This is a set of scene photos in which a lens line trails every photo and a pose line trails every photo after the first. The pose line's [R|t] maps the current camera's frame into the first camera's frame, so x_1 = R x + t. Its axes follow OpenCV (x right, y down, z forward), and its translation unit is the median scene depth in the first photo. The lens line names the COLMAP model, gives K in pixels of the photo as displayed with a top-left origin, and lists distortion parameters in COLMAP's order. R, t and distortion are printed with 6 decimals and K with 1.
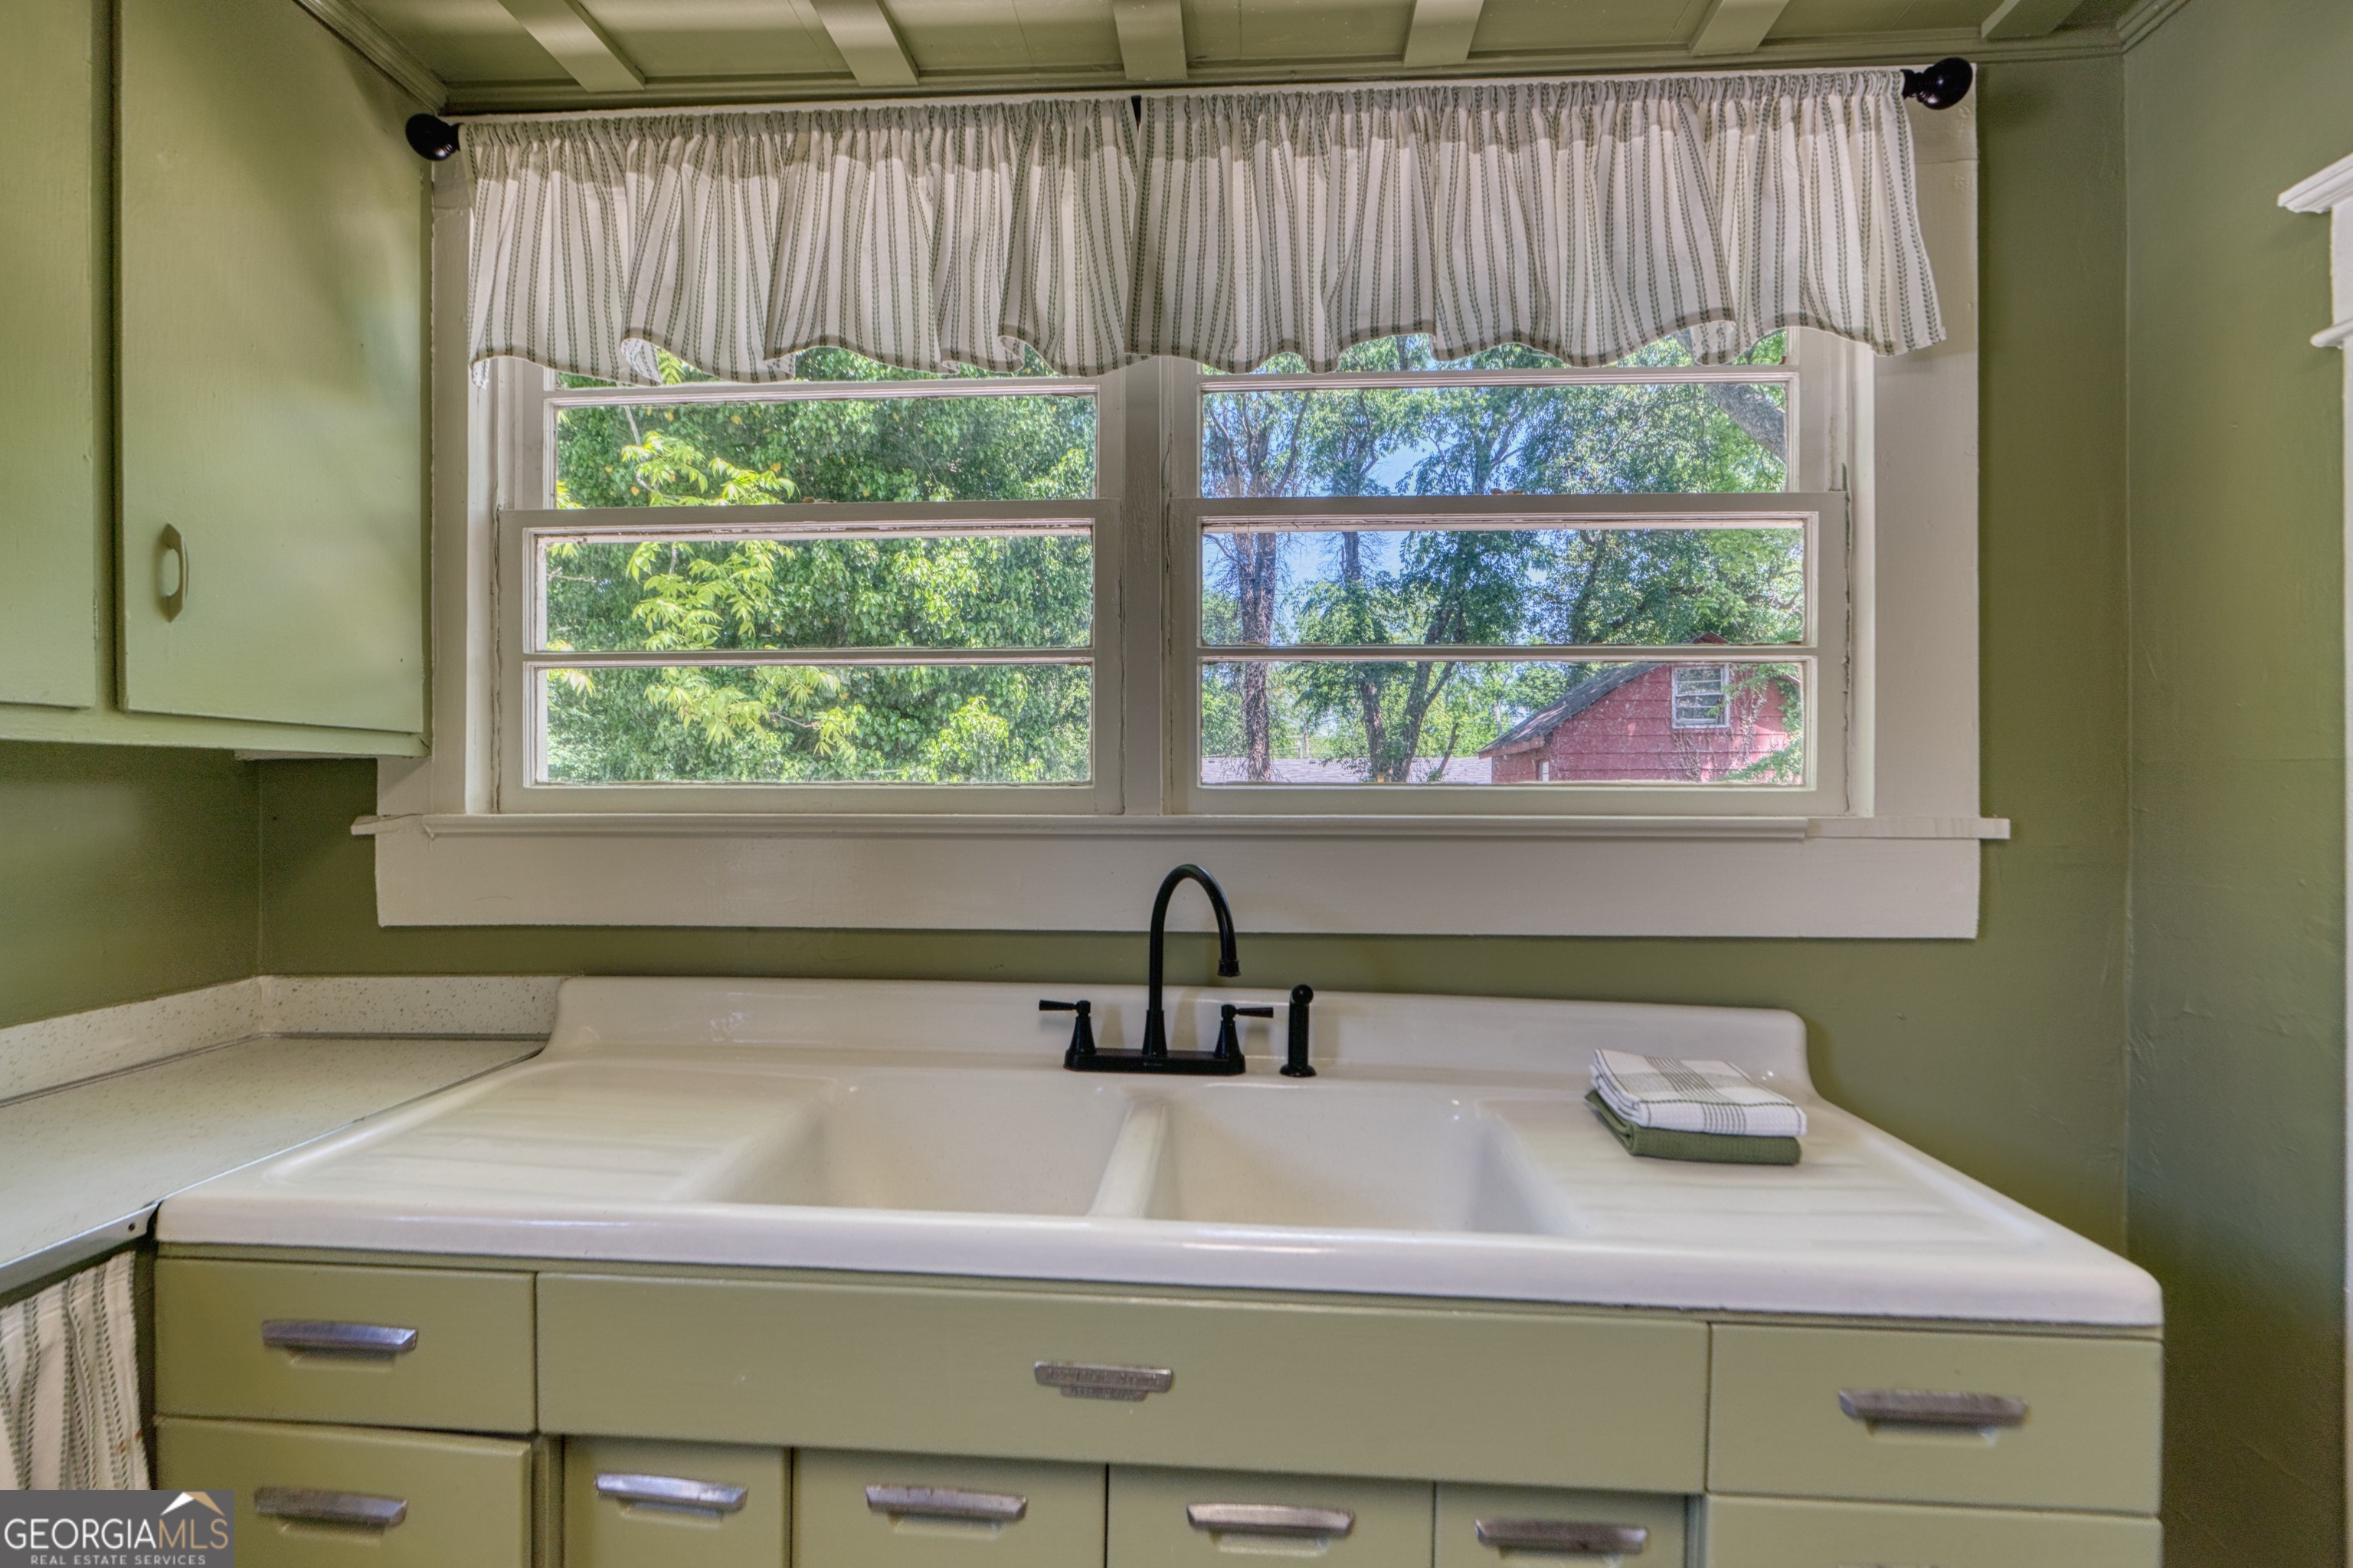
lens RADIAL K [[1070.8, 0, 1174.0], [0, 1070.8, 803.9], [0, 0, 1]] dist [-0.011058, 0.000342]
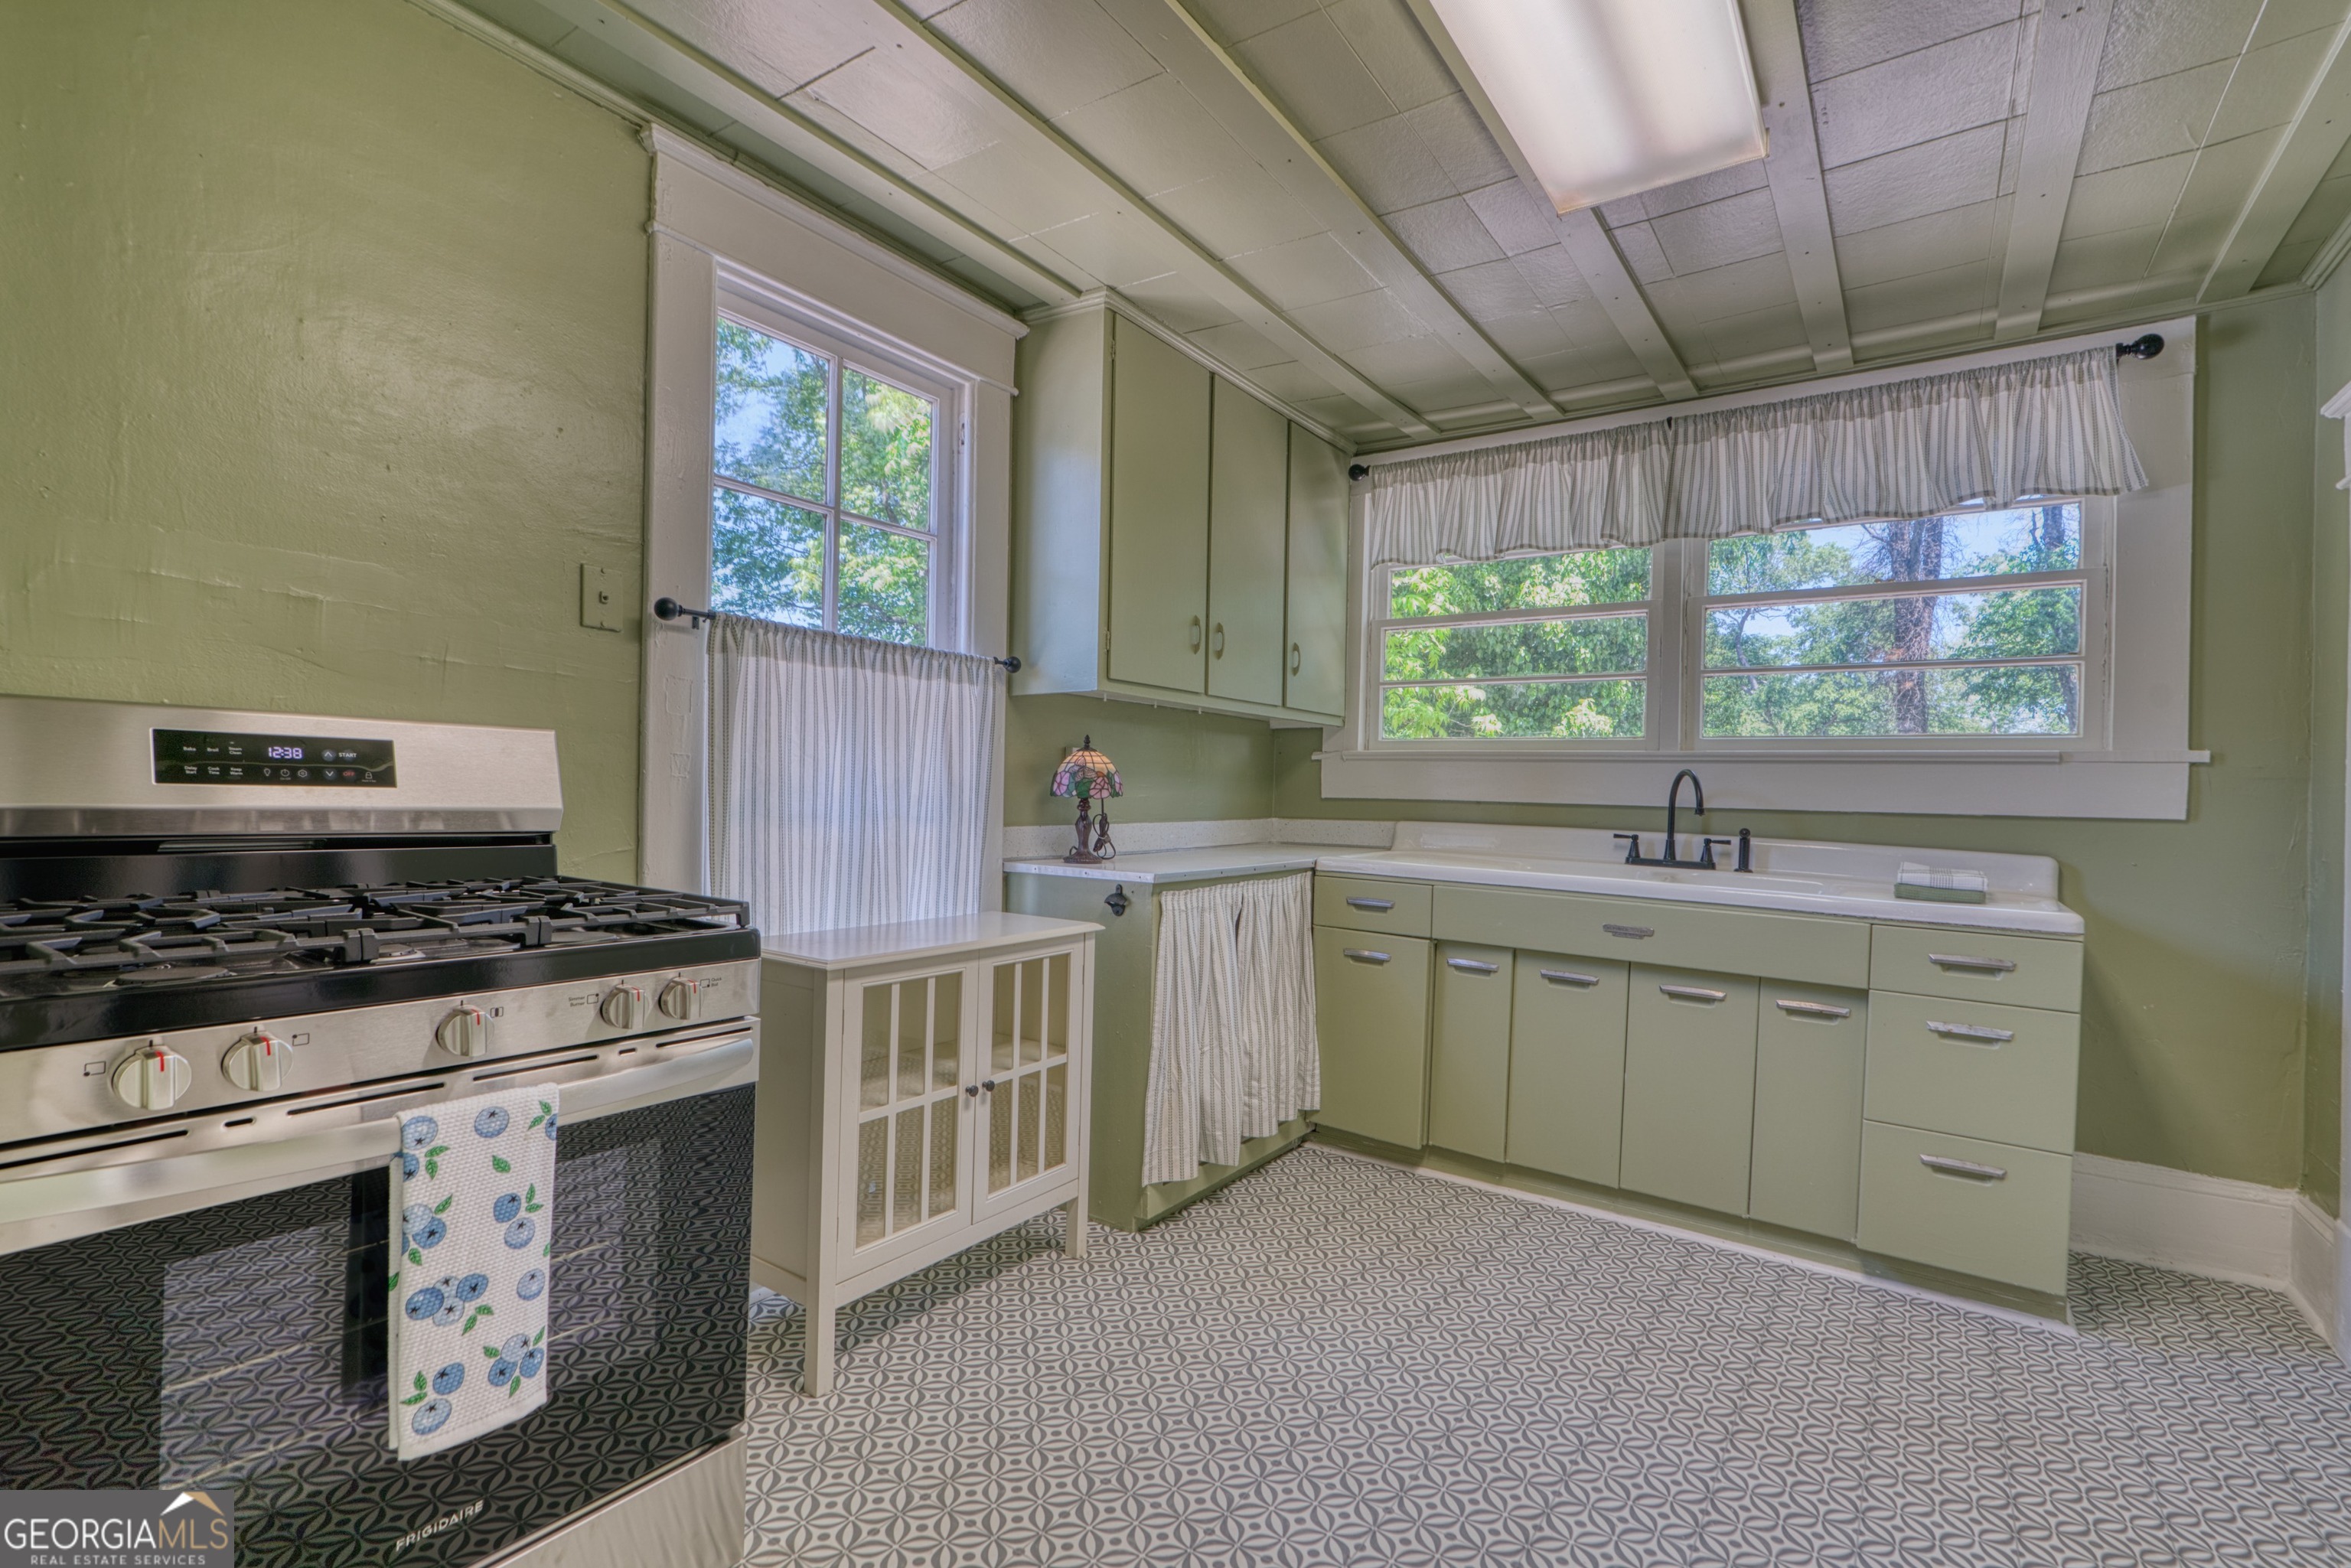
lens RADIAL K [[1069.8, 0, 1179.5], [0, 1069.8, 792.9], [0, 0, 1]] dist [-0.011058, 0.000342]
pose [[0.856346, 0.019890, -0.516019, 0.241530], [-0.027470, 0.999598, -0.007057, 0.141348], [0.515671, 0.020218, 0.856548, -1.341123]]
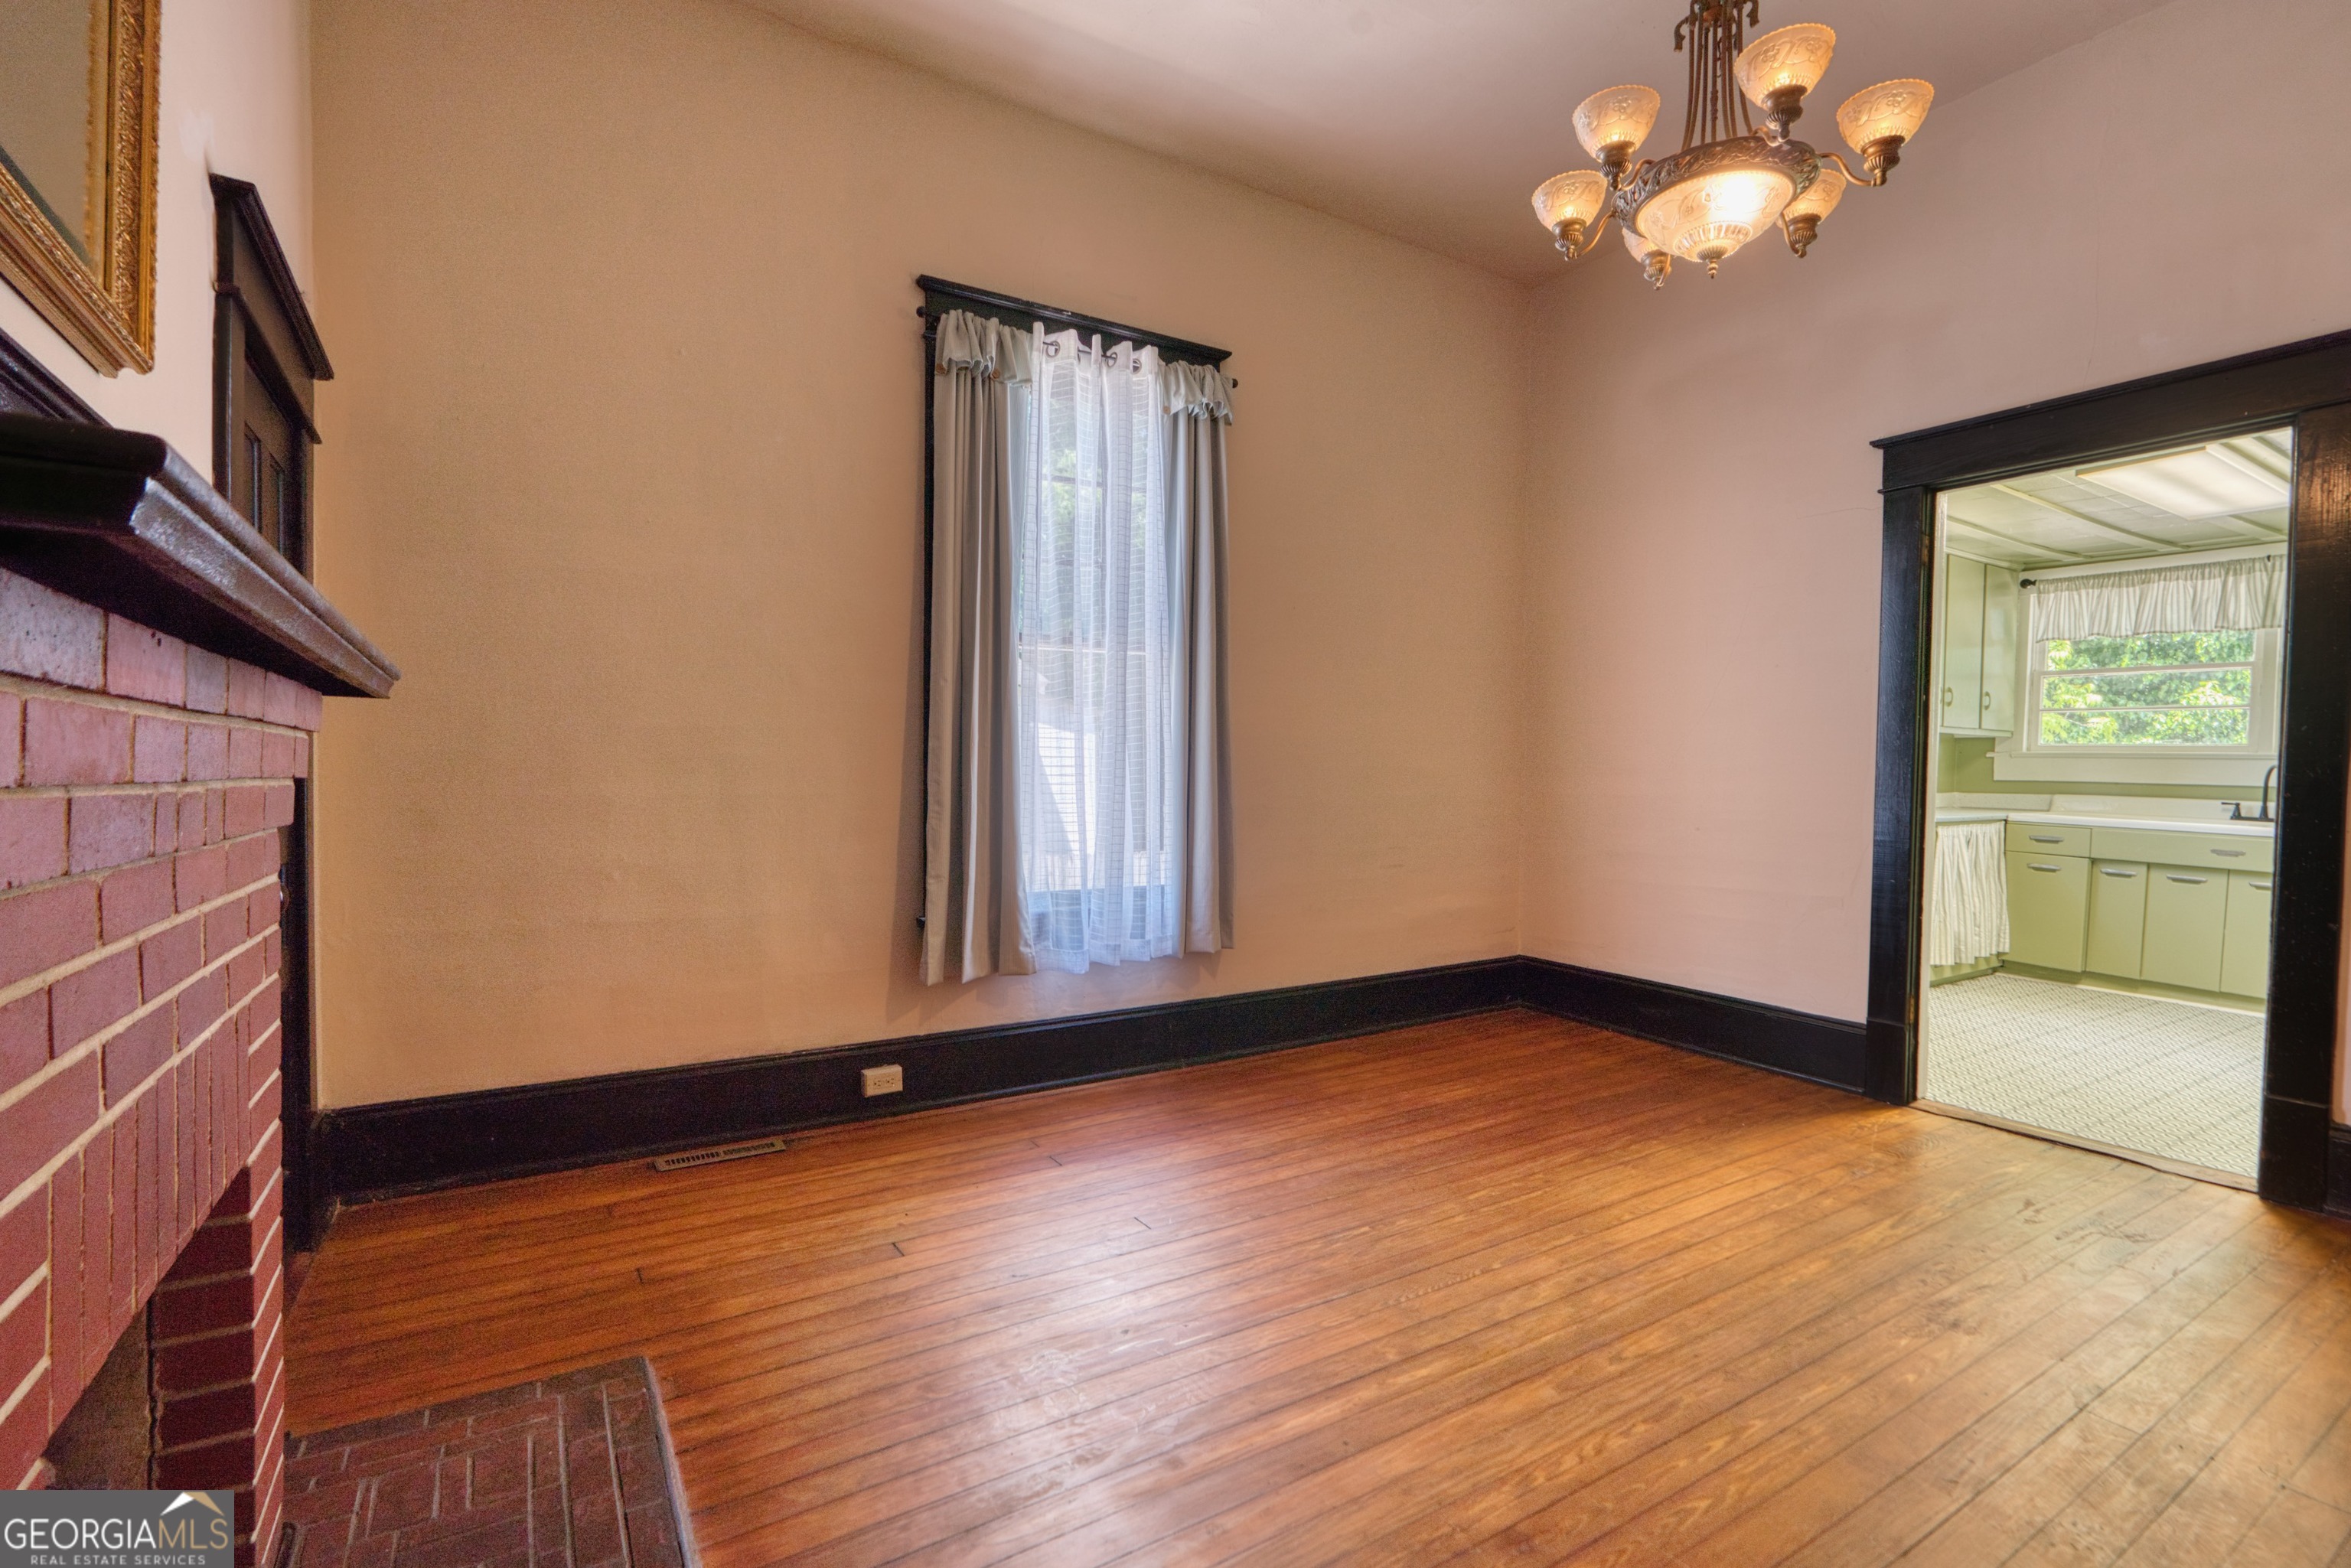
lens RADIAL K [[1069.8, 0, 1161.2], [0, 1069.8, 797.3], [0, 0, 1]] dist [-0.011058, 0.000342]
pose [[0.572854, 0.037723, -0.818789, 0.776659], [-0.021977, 0.999288, 0.030663, 0.137157], [0.819362, 0.000429, 0.573276, -4.136360]]
